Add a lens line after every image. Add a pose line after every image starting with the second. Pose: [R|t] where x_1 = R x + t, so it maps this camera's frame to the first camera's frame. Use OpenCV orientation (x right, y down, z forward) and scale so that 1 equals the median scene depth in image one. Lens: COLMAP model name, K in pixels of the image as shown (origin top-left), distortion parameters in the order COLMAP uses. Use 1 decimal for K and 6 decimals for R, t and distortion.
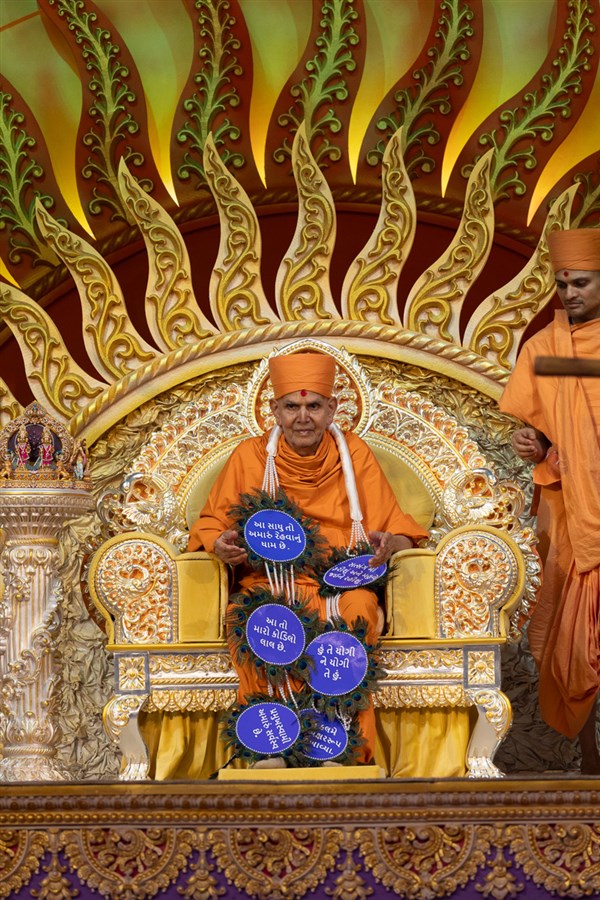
lens RADIAL K [[3713.9, 0, 300.0], [0, 3713.9, 450.0], [0, 0, 1]] dist [-0.225848, 1.317228]
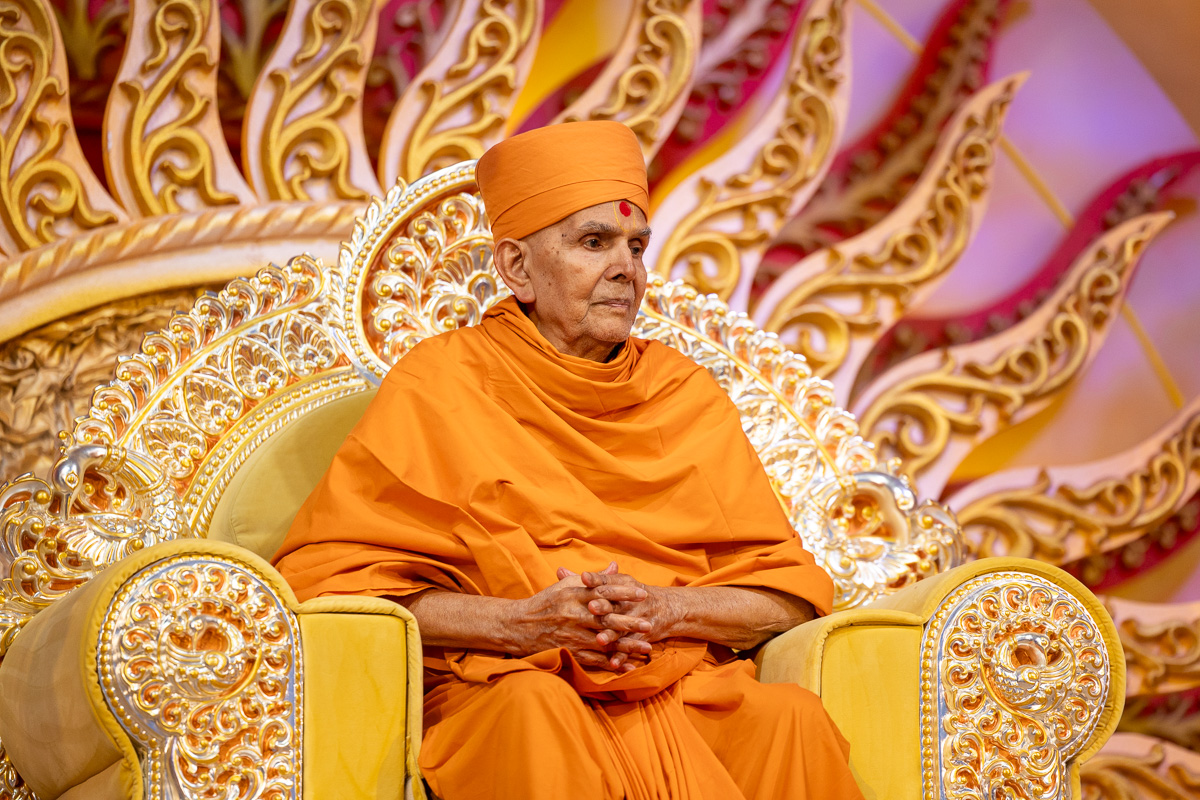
lens RADIAL K [[4951.9, 0, 600.0], [0, 4951.9, 400.0], [0, 0, 1]] dist [-0.225848, 1.317228]
pose [[0.972834, 0.046244, 0.226840, -0.113585], [-0.024871, 0.995052, -0.096193, 0.052771], [-0.230166, 0.087938, 0.969170, 0.445952]]
